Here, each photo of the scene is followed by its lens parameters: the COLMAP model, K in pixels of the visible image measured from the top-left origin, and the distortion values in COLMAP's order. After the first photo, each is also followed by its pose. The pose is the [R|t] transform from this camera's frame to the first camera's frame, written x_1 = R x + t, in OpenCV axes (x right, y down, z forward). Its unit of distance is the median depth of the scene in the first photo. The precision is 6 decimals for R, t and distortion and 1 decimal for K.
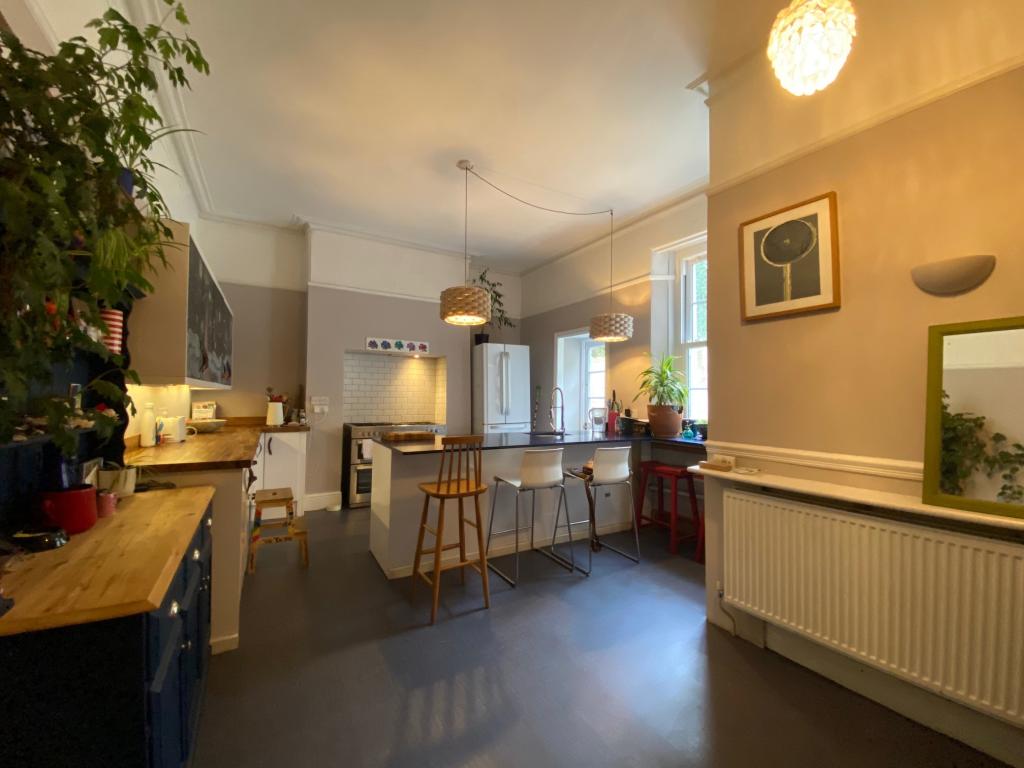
lens RADIAL K [[407.2, 0, 513.8], [0, 407.2, 384.0], [0, 0, 1]] dist [0.001539, -0.000059]
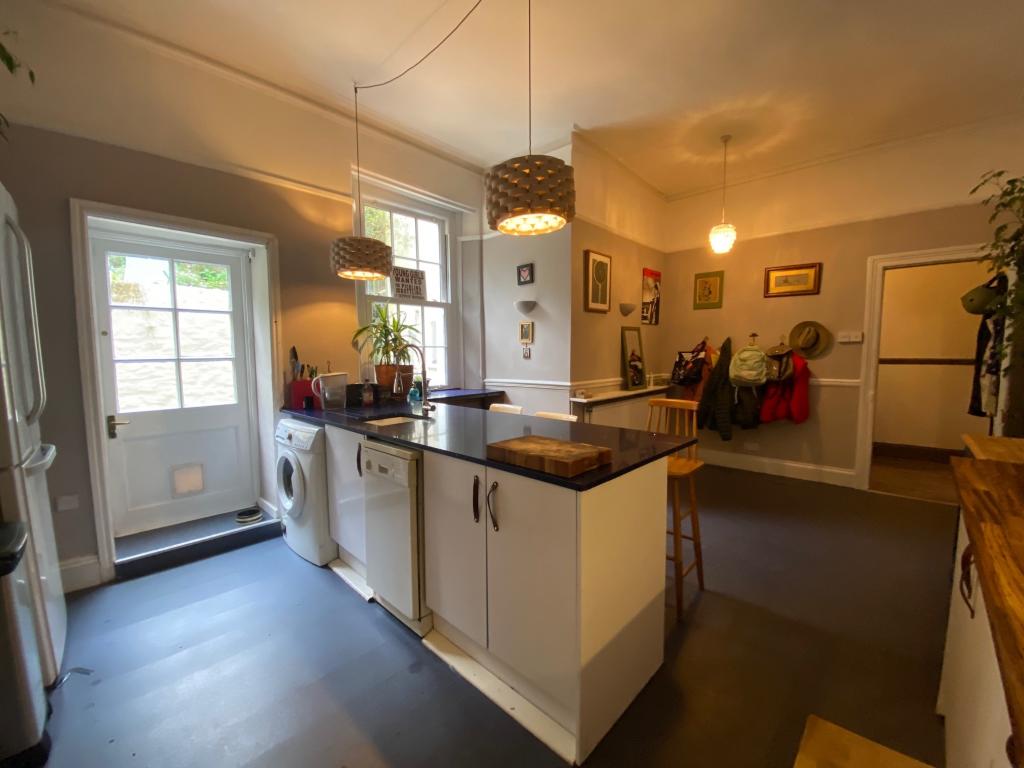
lens RADIAL K [[410.8, 0, 501.8], [0, 410.8, 384.4], [0, 0, 1]] dist [-0.001219, -0.000284]
pose [[-0.262820, -0.087995, 0.960824, -0.477954], [-0.025335, 0.996119, 0.084297, 0.010044], [-0.964512, -0.002188, -0.264029, 0.859363]]
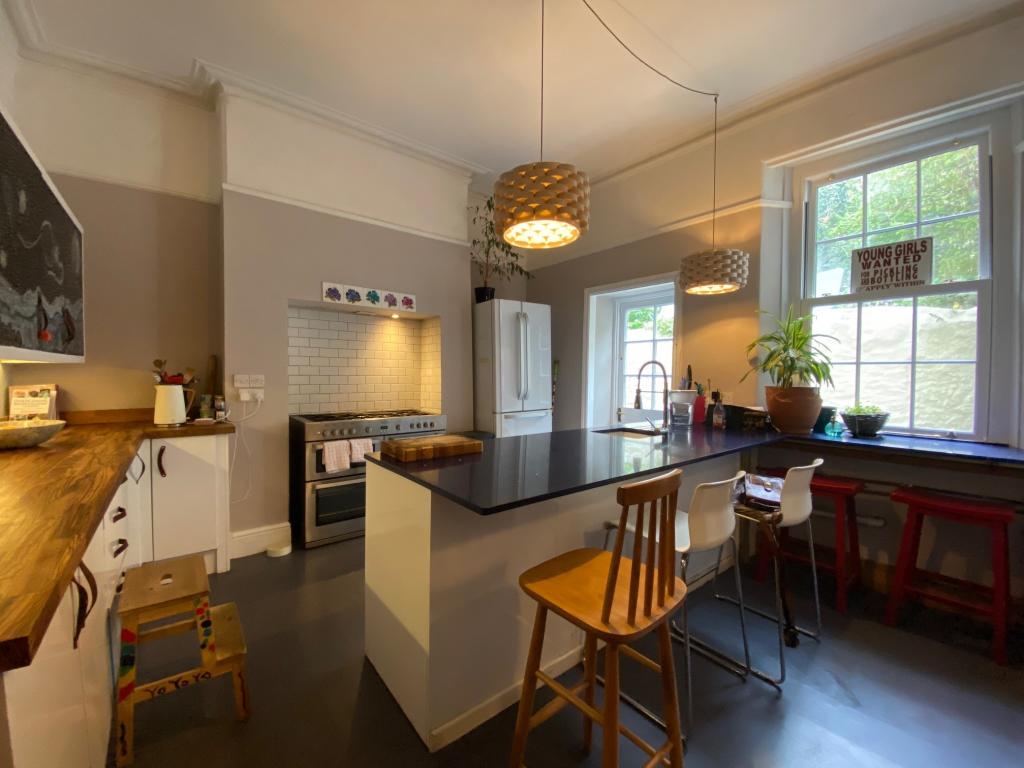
lens RADIAL K [[405.5, 0, 506.2], [0, 405.5, 384.9], [0, 0, 1]] dist [-0.001964, -0.009929]
pose [[0.989625, -0.004854, 0.143594, -0.179613], [-0.003651, 0.998257, 0.058904, 0.008625], [-0.143630, -0.058817, 0.987882, 0.340019]]
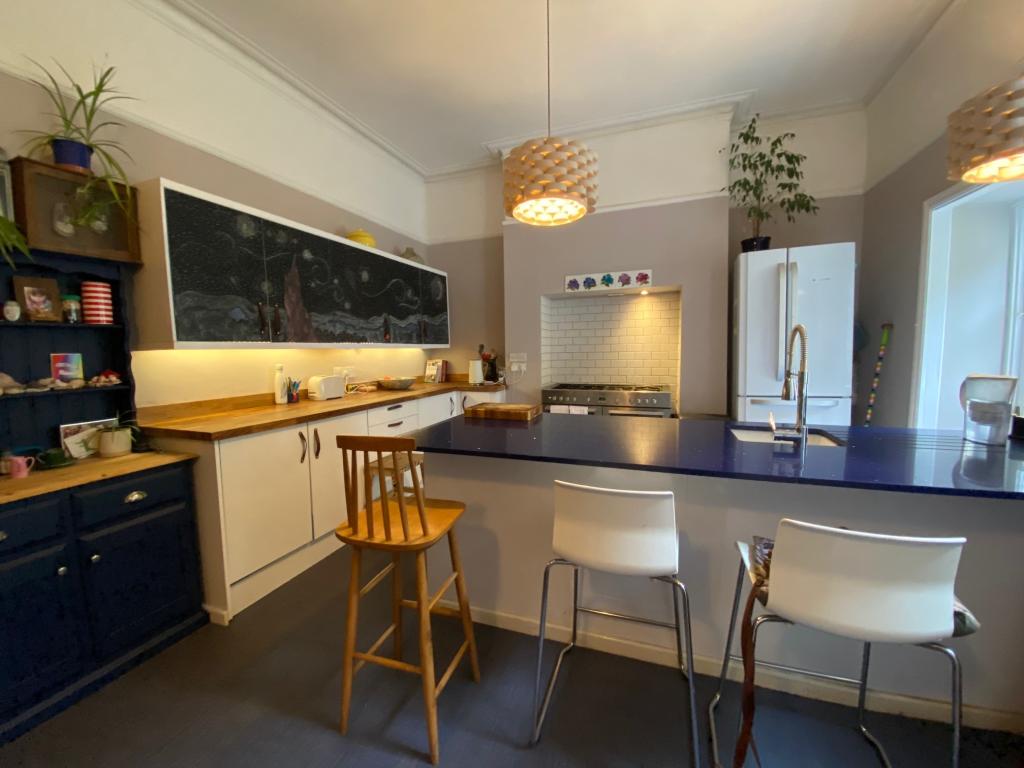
lens RADIAL K [[405.5, 0, 506.2], [0, 405.5, 384.9], [0, 0, 1]] dist [-0.001964, -0.009929]
pose [[0.616089, 0.047456, -0.786246, 0.204341], [0.048488, 0.994005, 0.097991, 0.011879], [0.786183, -0.098494, 0.610095, 0.439403]]
